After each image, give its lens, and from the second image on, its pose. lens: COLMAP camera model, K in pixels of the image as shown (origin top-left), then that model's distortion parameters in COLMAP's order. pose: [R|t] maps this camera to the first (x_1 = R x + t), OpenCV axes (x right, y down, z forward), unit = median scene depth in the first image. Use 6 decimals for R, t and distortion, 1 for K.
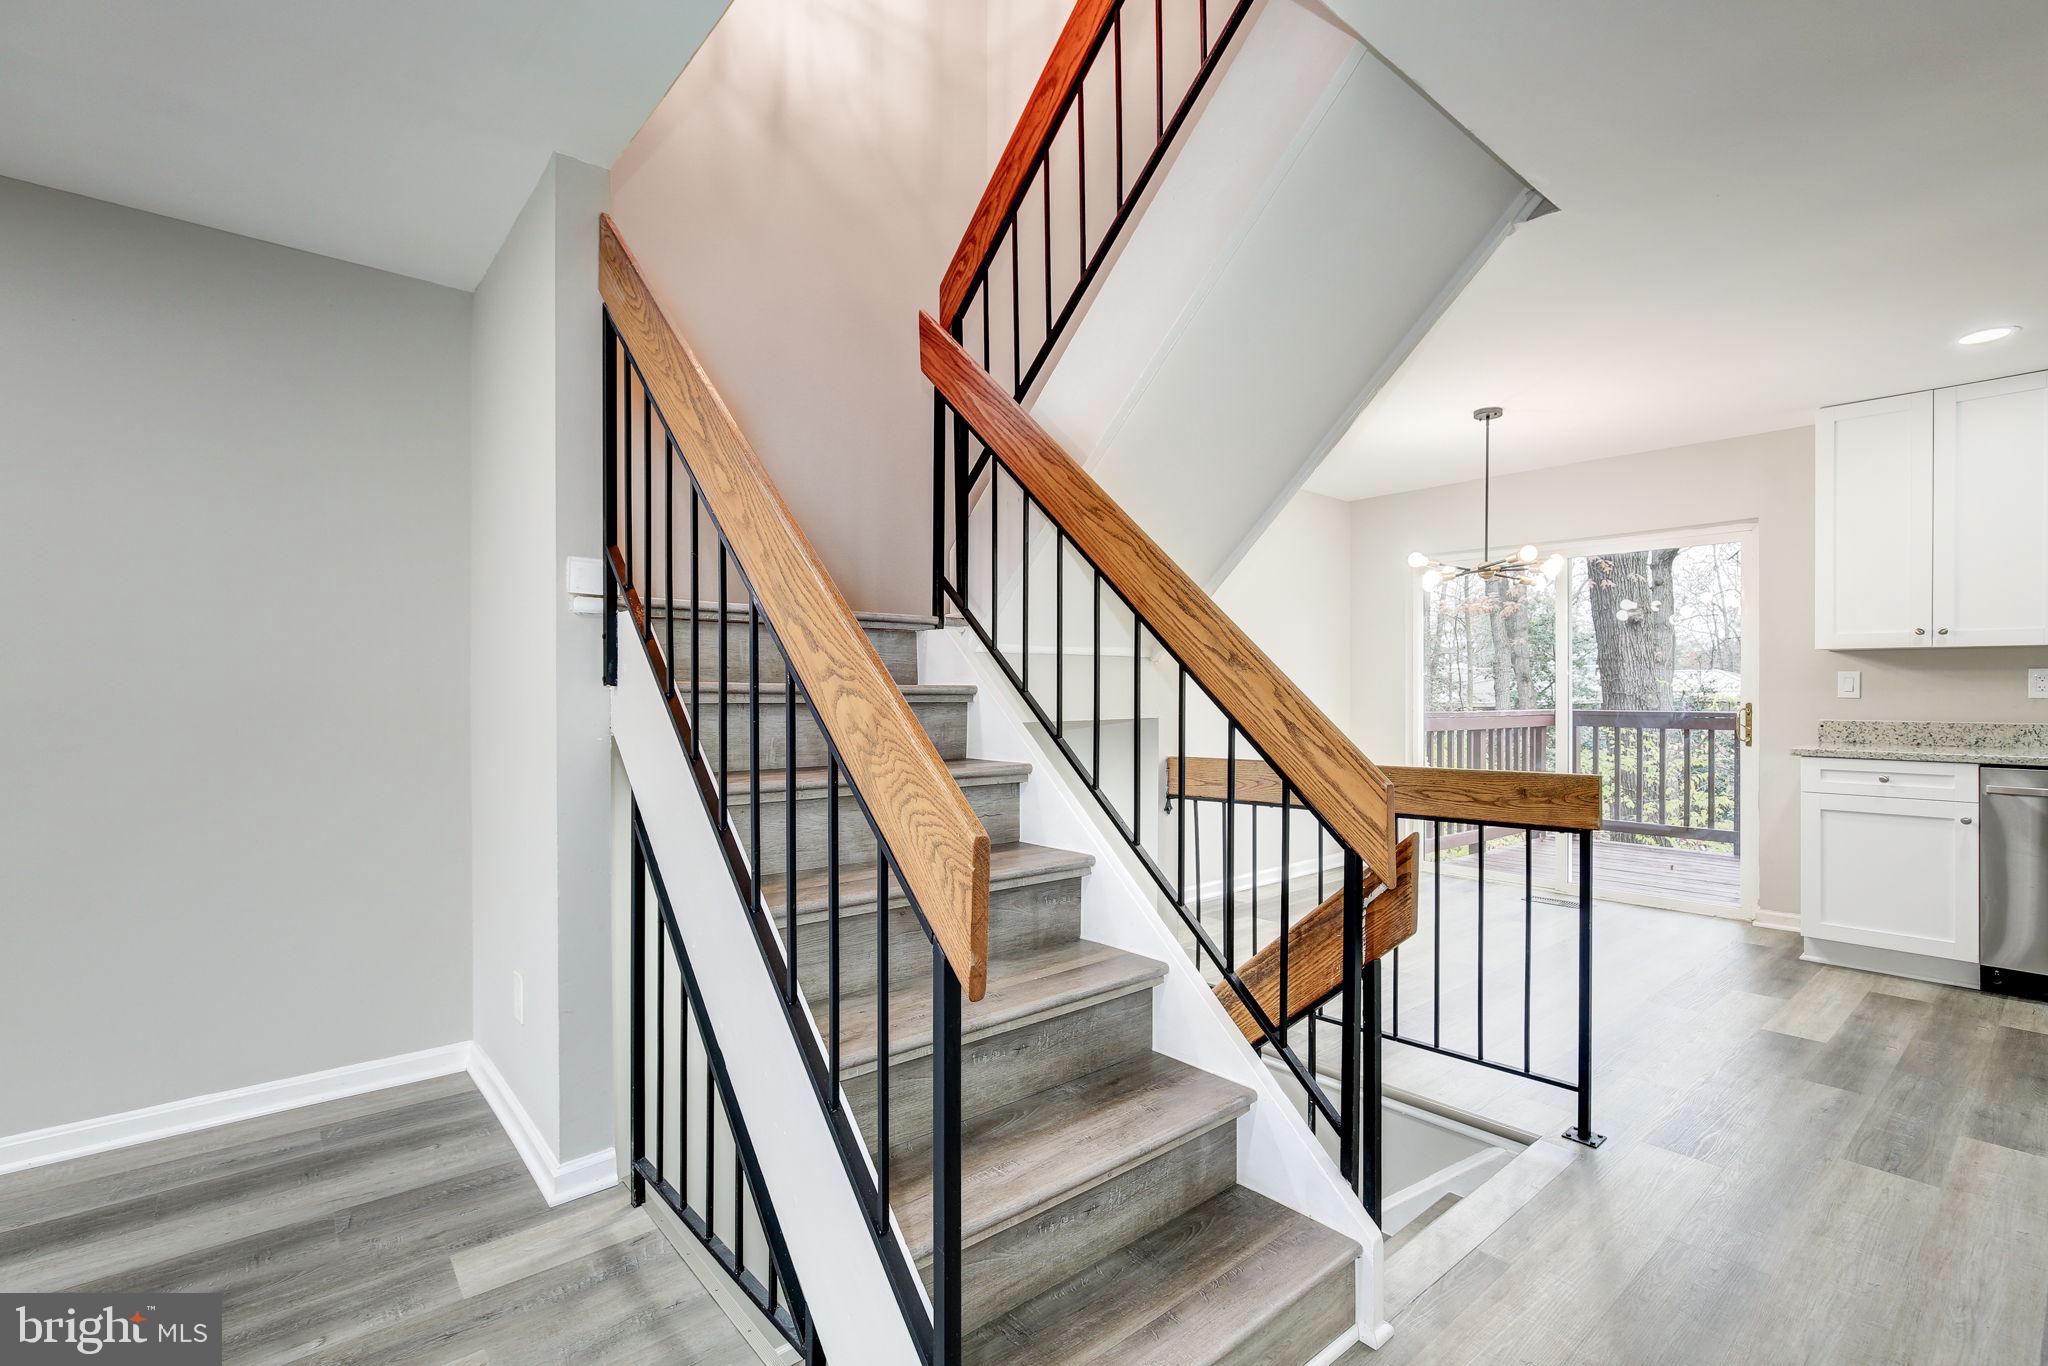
lens RADIAL K [[922.5, 0, 1024.0], [0, 922.5, 683.0], [0, 0, 1]] dist [-0.015200, 0.006846]
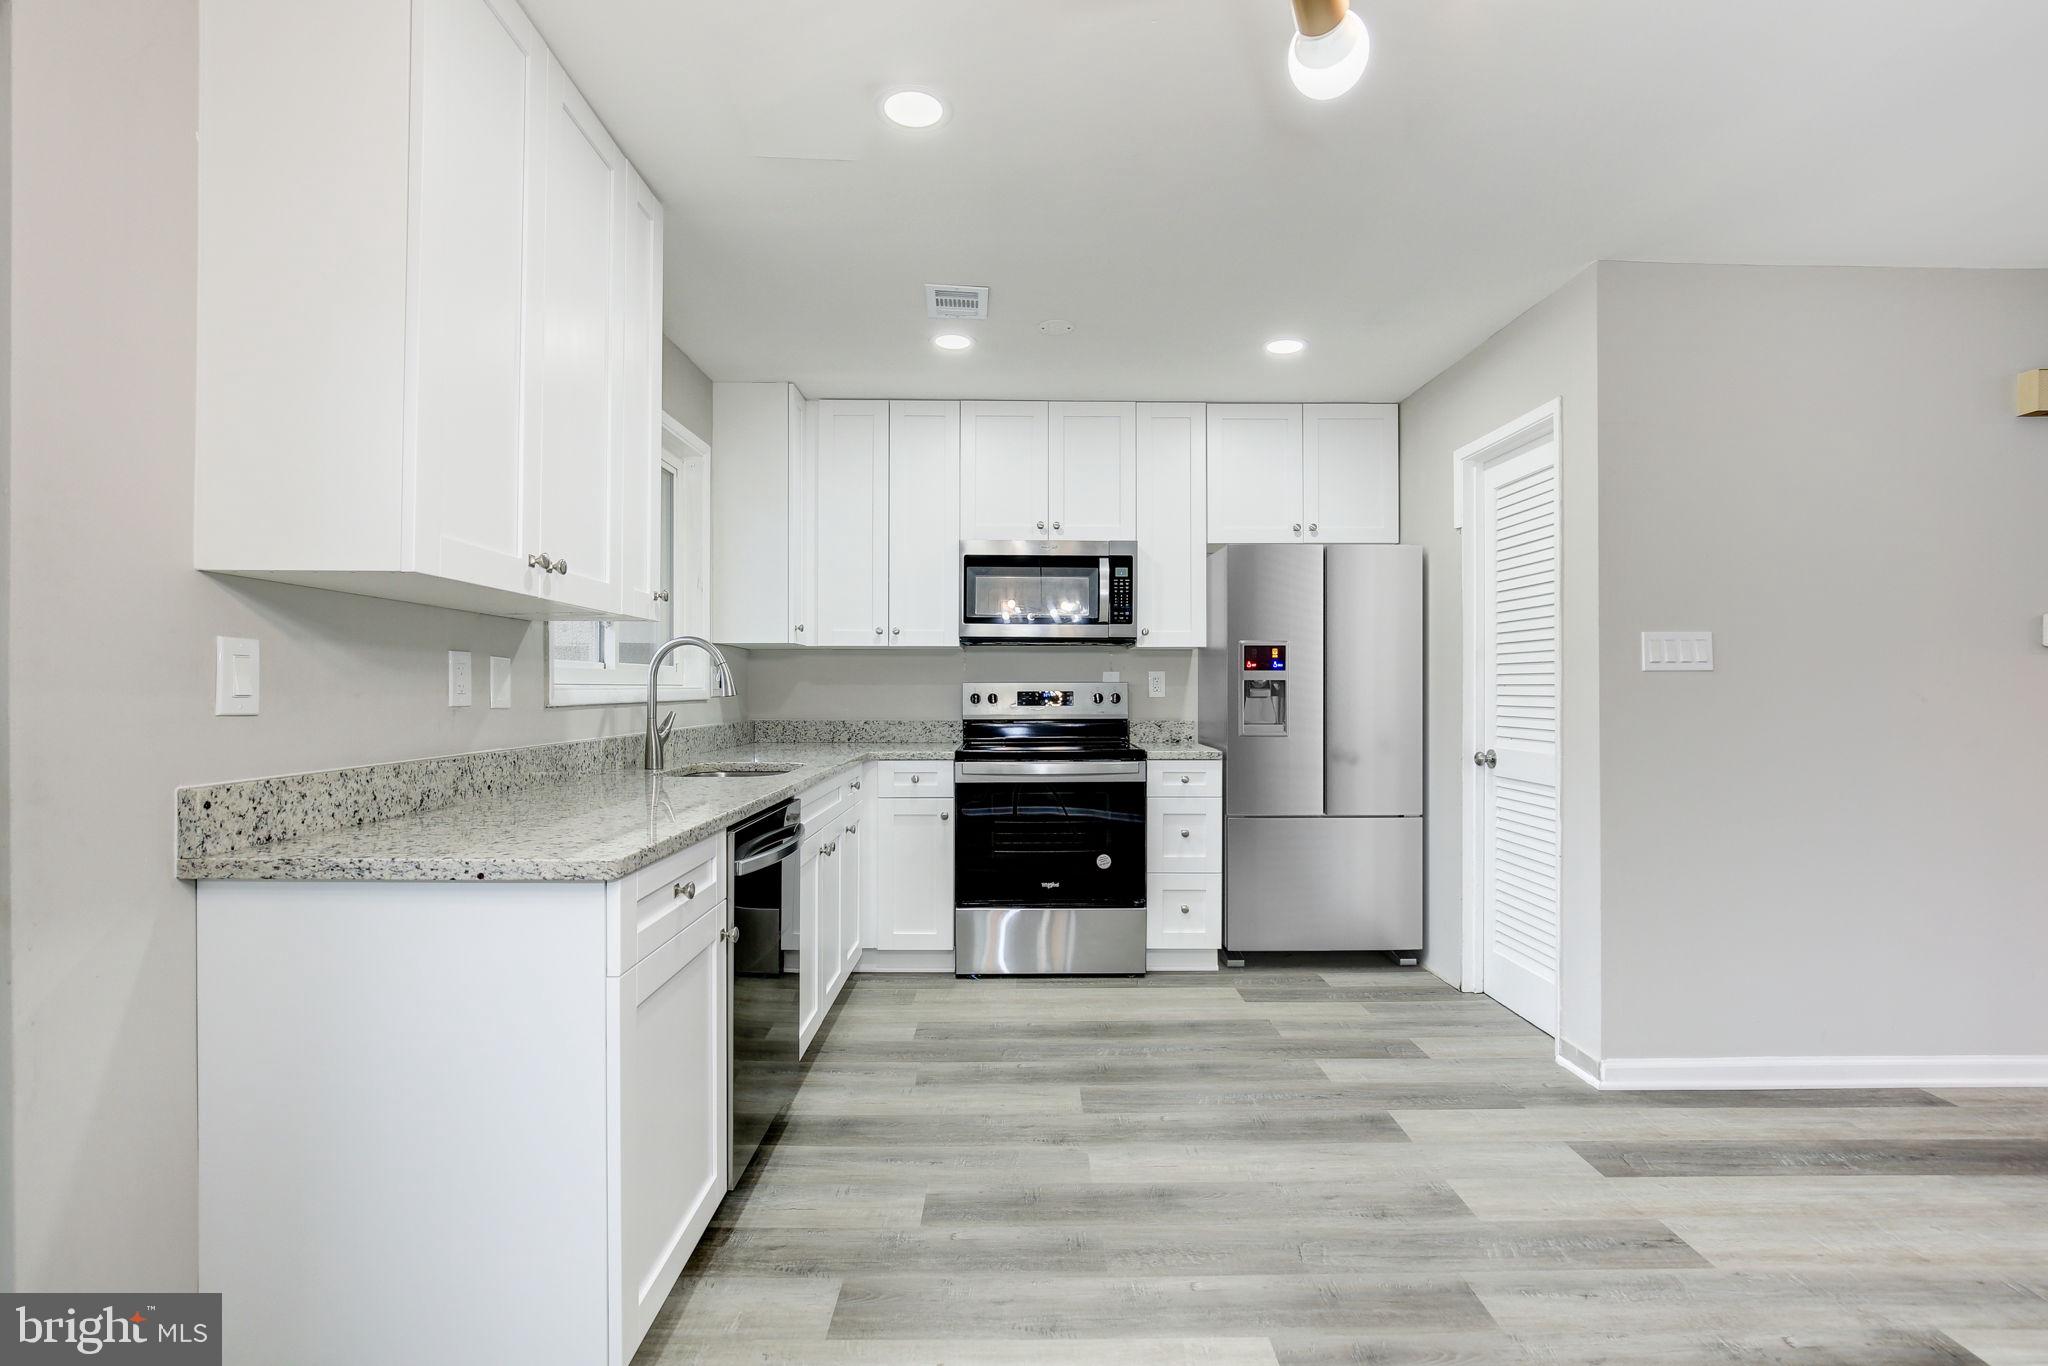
lens RADIAL K [[944.0, 0, 1007.8], [0, 944.0, 688.9], [0, 0, 1]] dist [-0.010766, 0.005125]
pose [[-0.776024, 0.002258, 0.630699, 0.559847], [-0.002731, 0.999972, -0.006941, 0.010112], [-0.630697, -0.007109, -0.775996, 1.332575]]
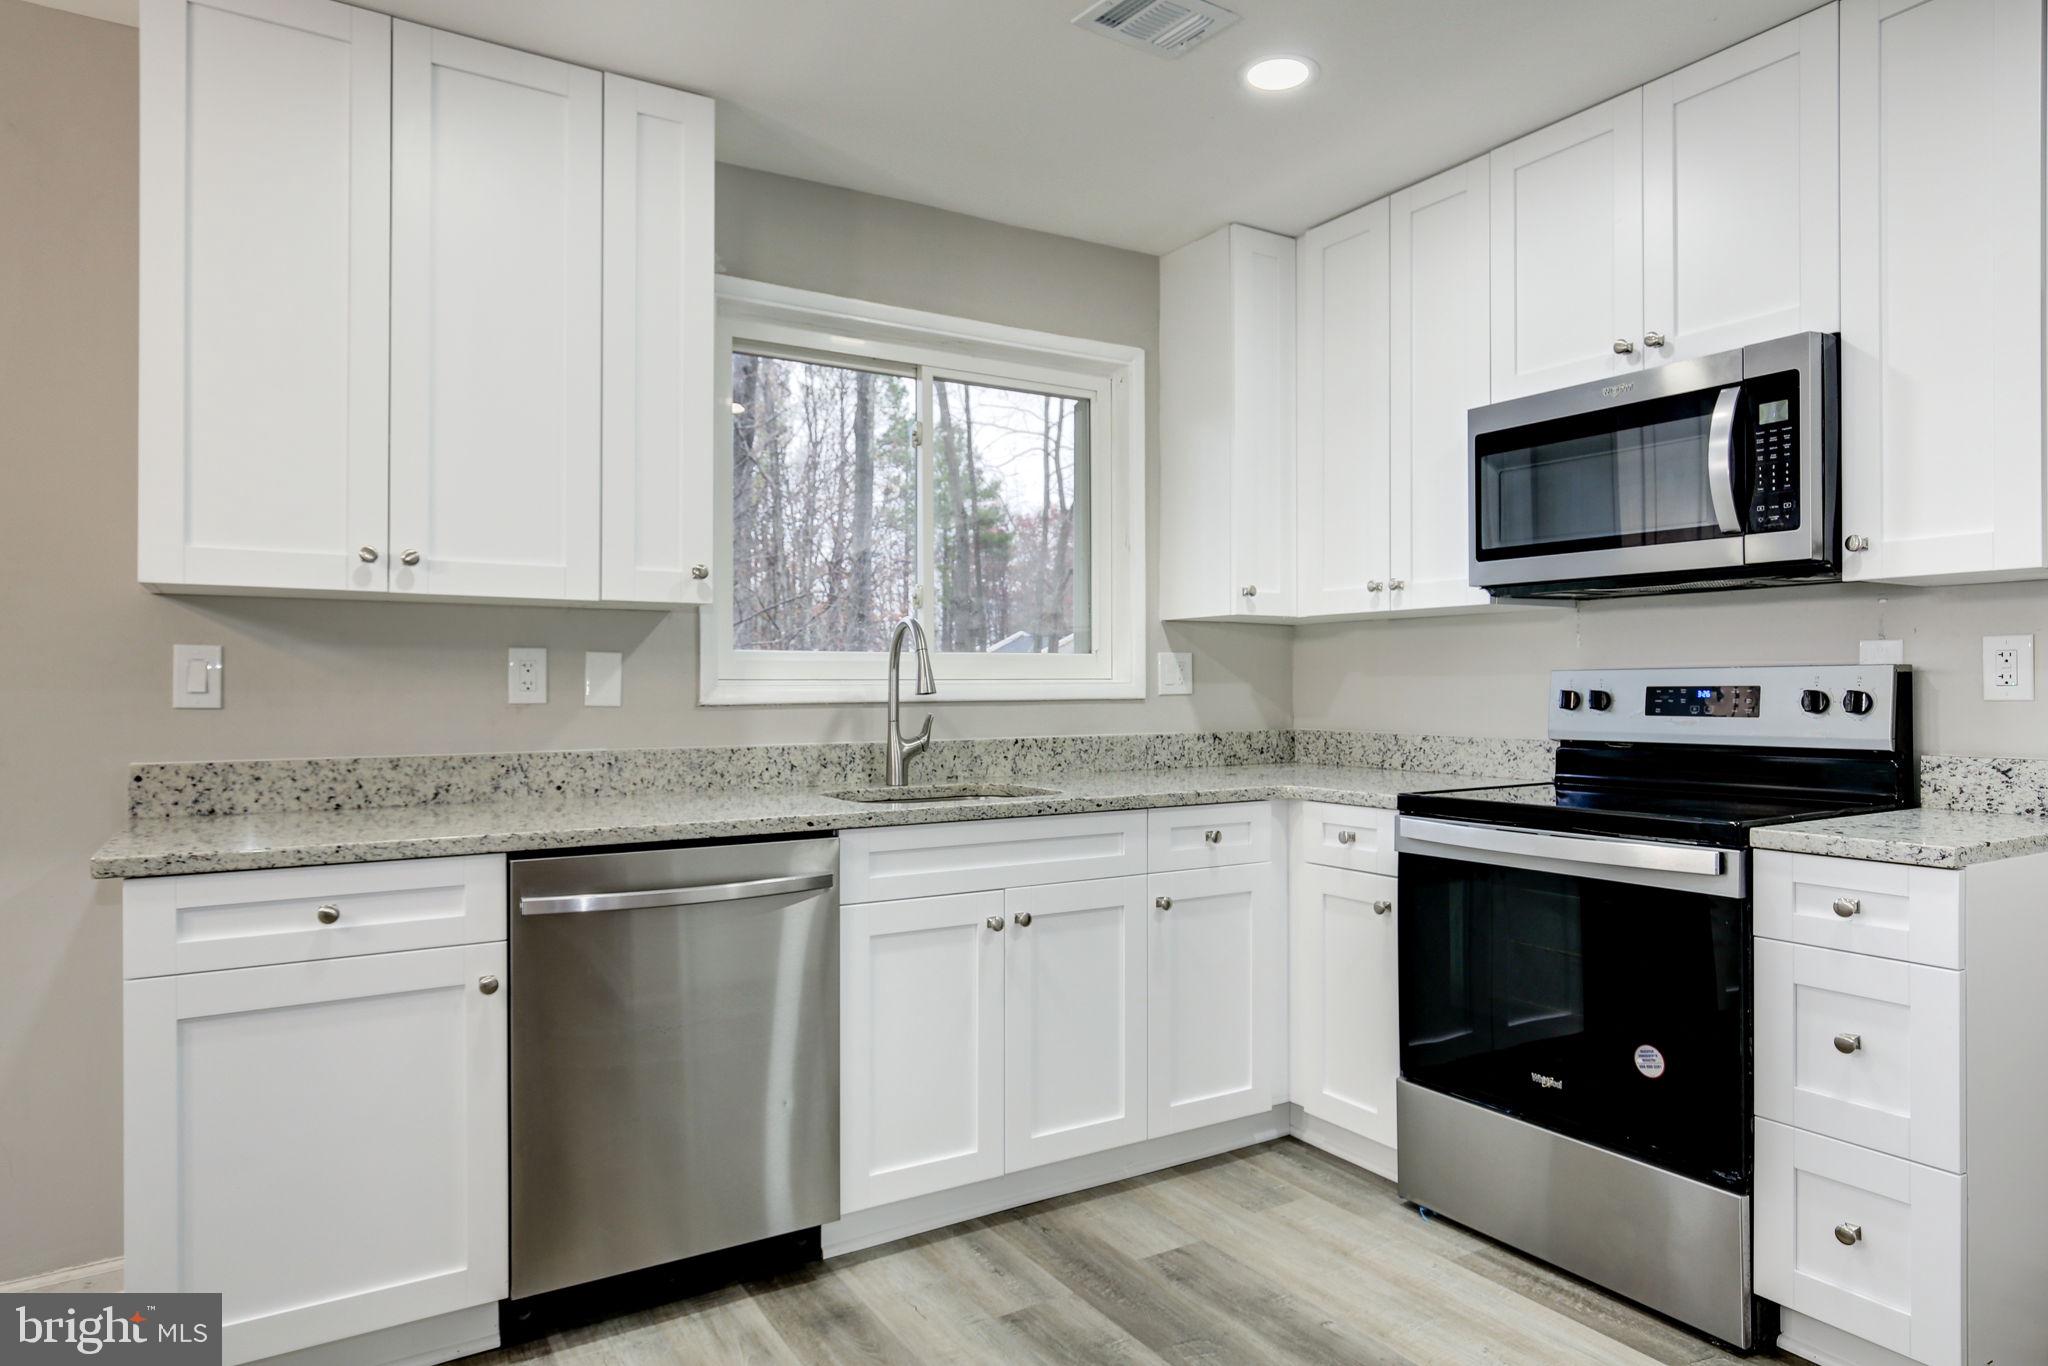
lens RADIAL K [[1236.2, 0, 1055.6], [0, 1236.2, 682.4], [0, 0, 1]] dist [-0.003236, -0.000076]
pose [[0.130435, 0.004624, 0.991446, 0.479273], [-0.003249, 0.999986, -0.004236, 0.006739], [-0.991452, -0.002669, 0.130448, 0.655880]]
